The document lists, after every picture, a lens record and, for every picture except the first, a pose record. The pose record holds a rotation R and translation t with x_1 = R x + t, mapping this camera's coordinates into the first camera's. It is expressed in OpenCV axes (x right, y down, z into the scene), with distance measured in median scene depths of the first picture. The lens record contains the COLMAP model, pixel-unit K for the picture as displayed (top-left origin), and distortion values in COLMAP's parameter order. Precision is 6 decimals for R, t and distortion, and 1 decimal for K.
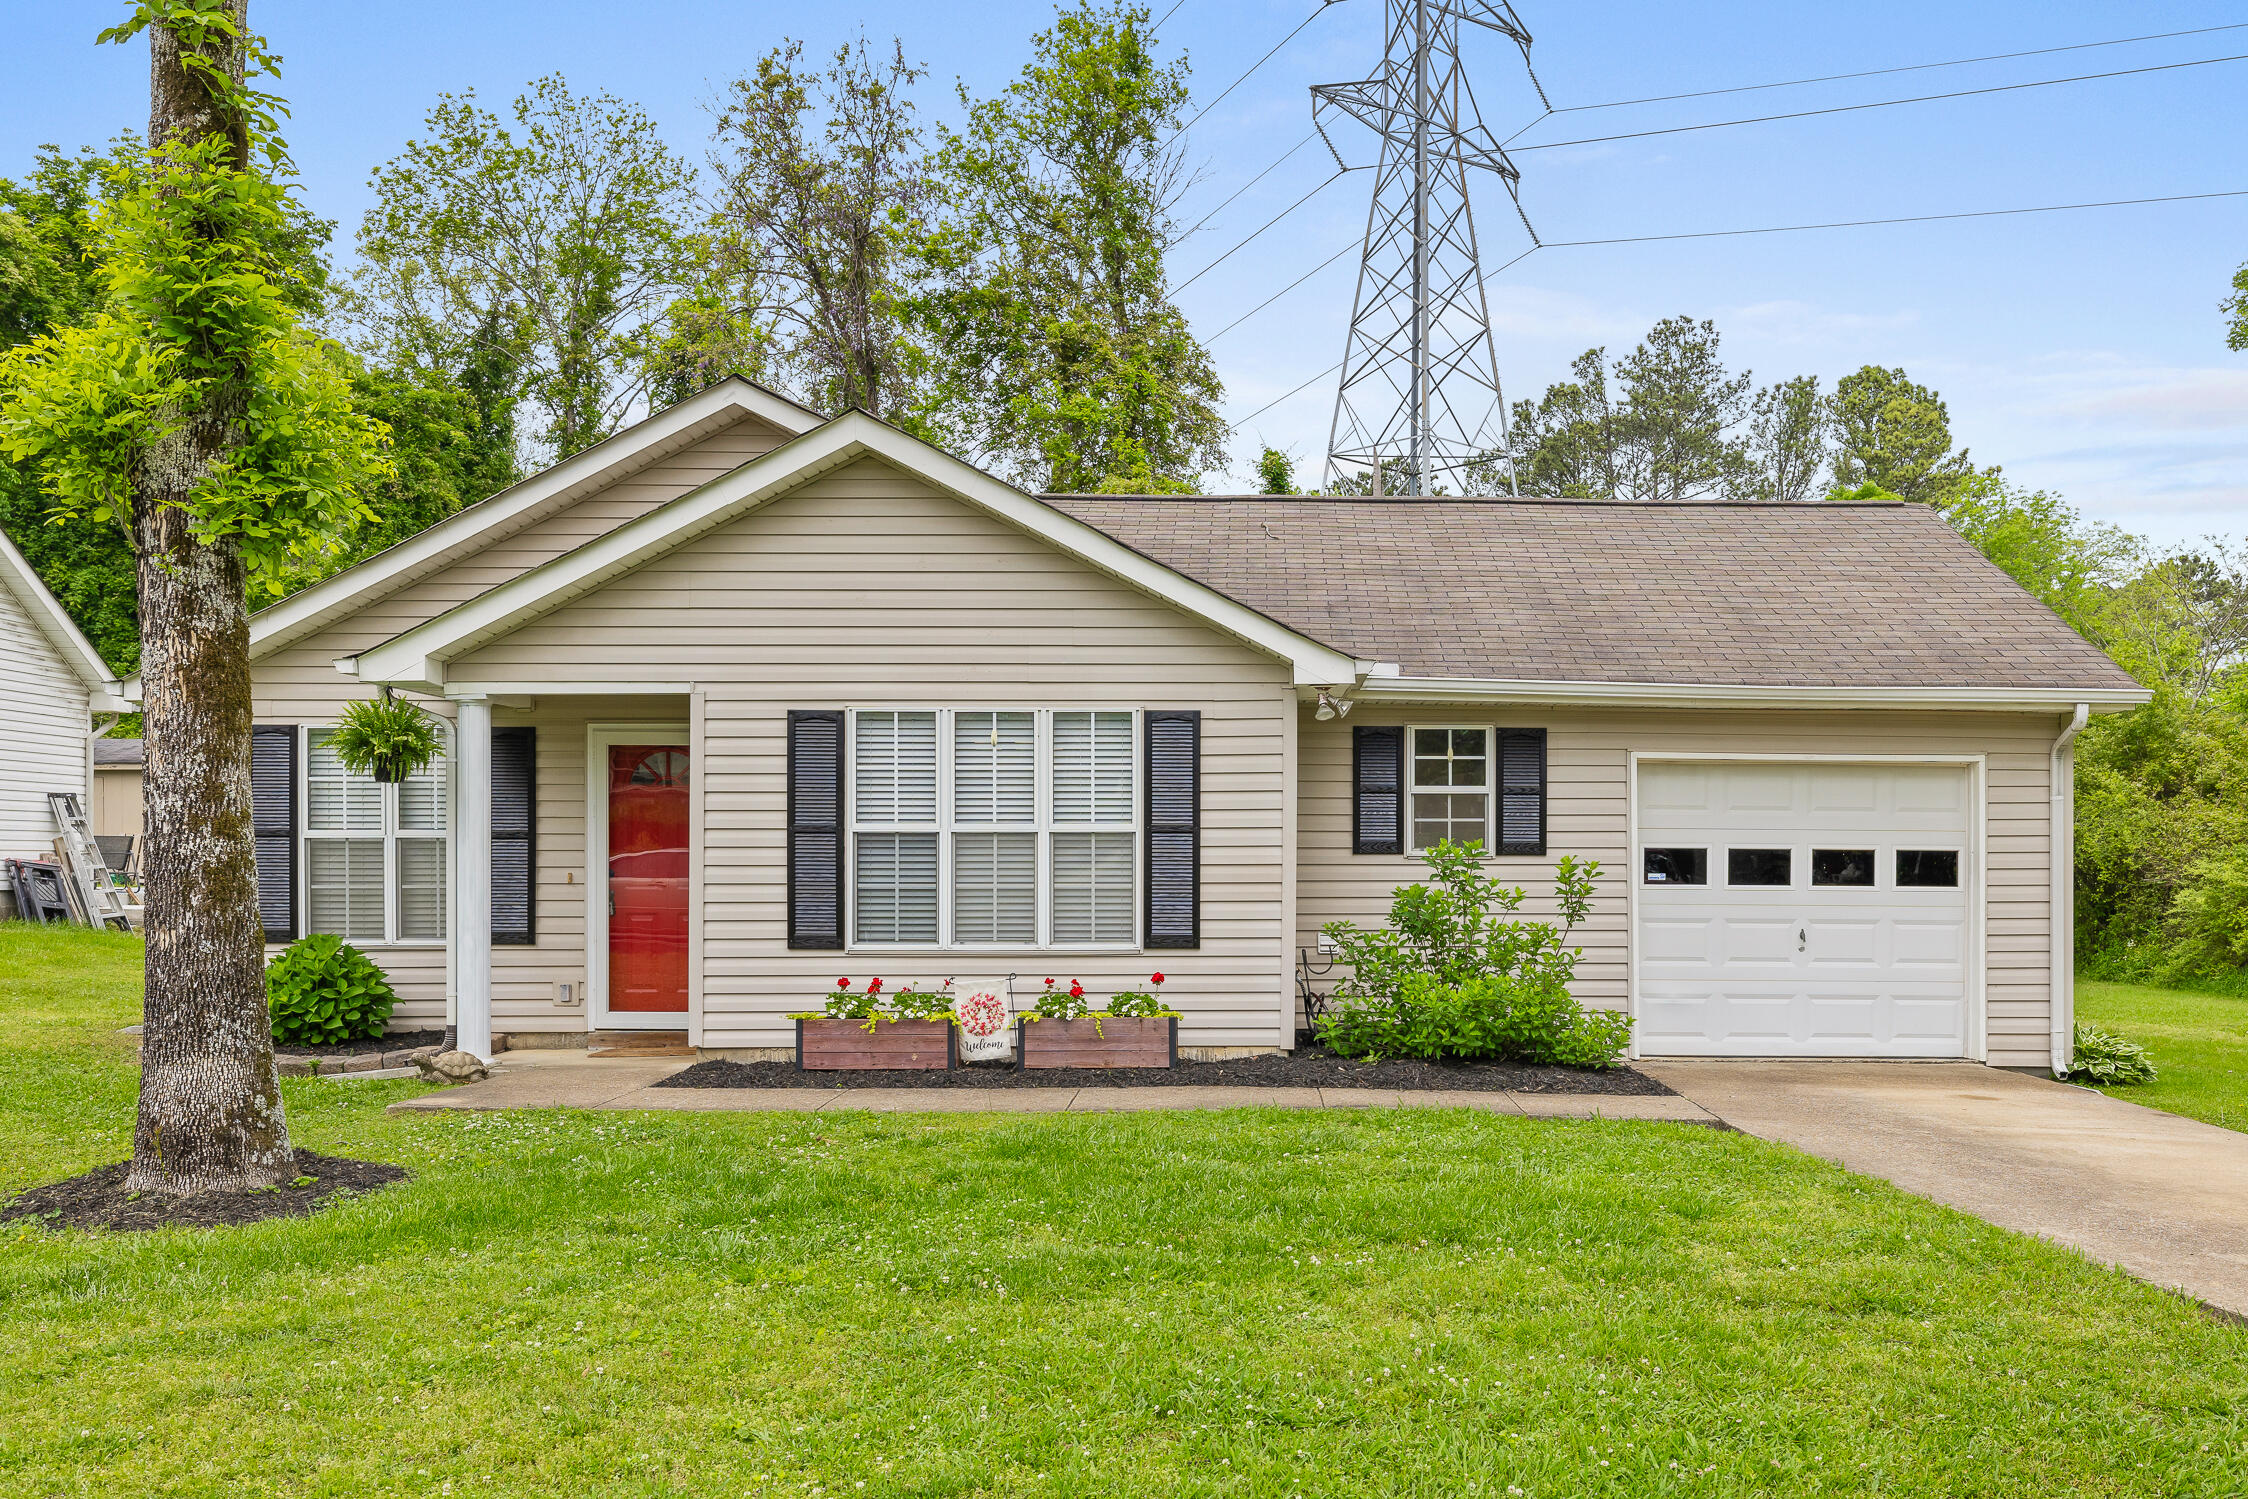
lens RADIAL K [[1844.6, 0, 1124.5], [0, 1844.6, 755.6], [0, 0, 1]] dist [0.004446, -0.008289]
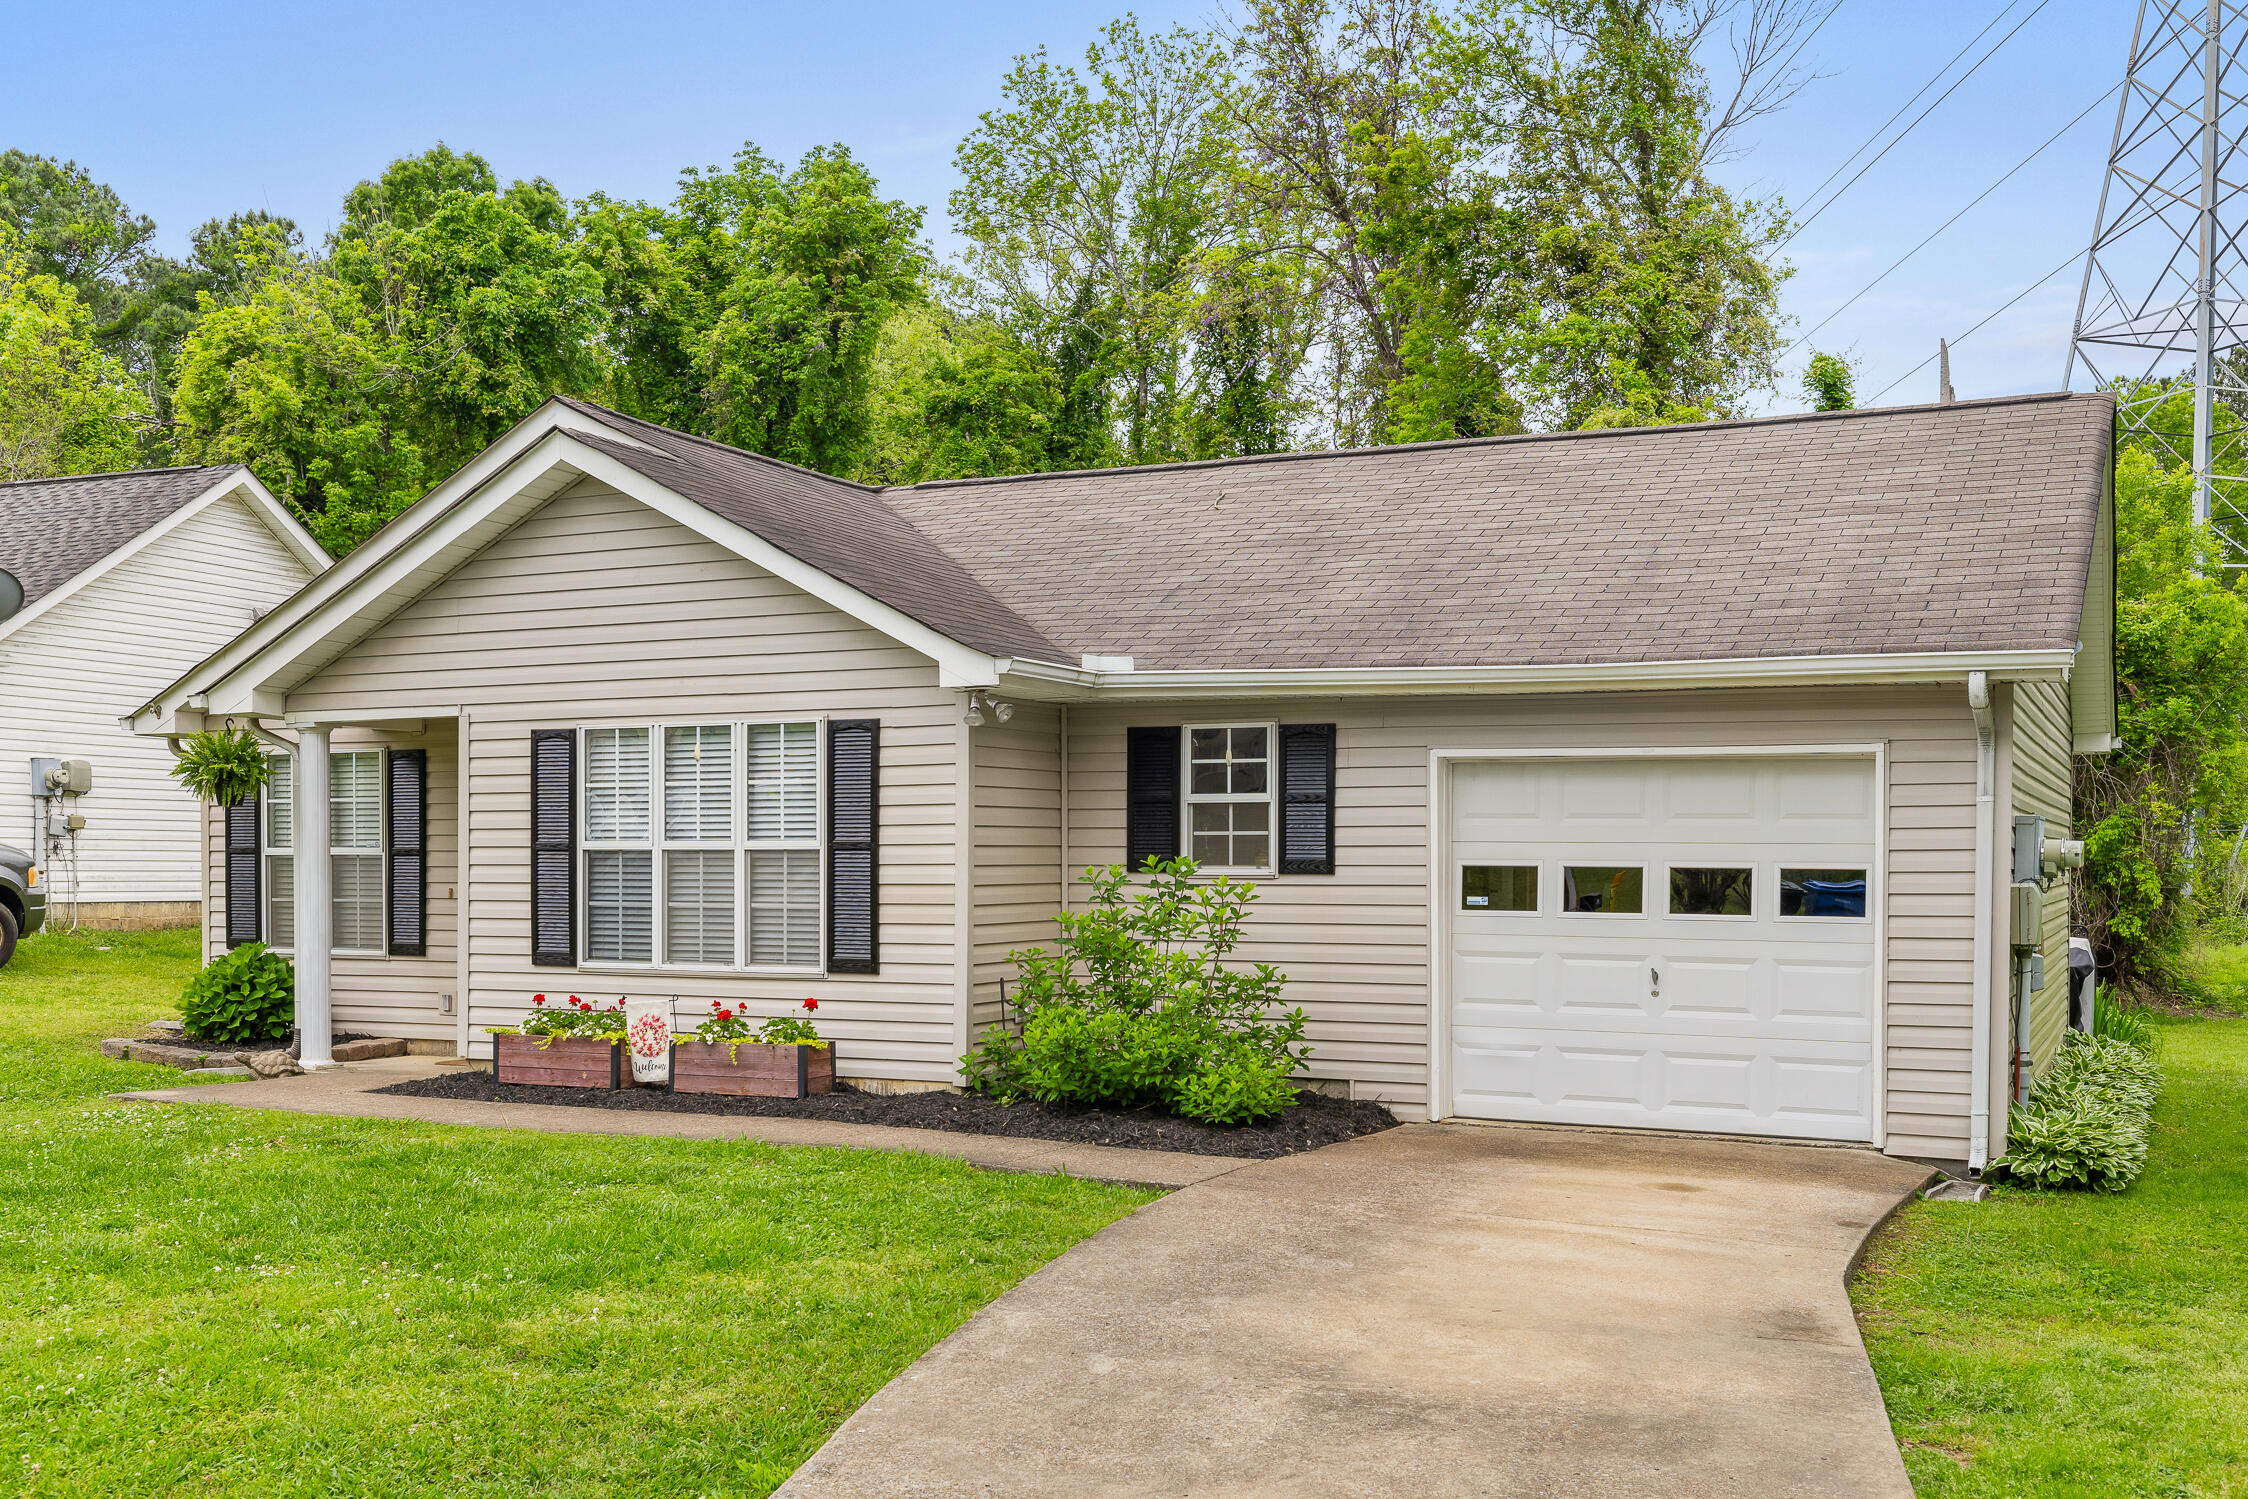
lens RADIAL K [[2204.3, 0, 1129.1], [0, 2204.3, 759.4], [0, 0, 1]] dist [-0.005732, 0.000000]
pose [[0.894895, -0.020167, -0.445820, 0.597751], [0.023089, 0.999733, 0.001124, -0.001924], [0.445678, -0.011299, 0.895122, 0.056037]]
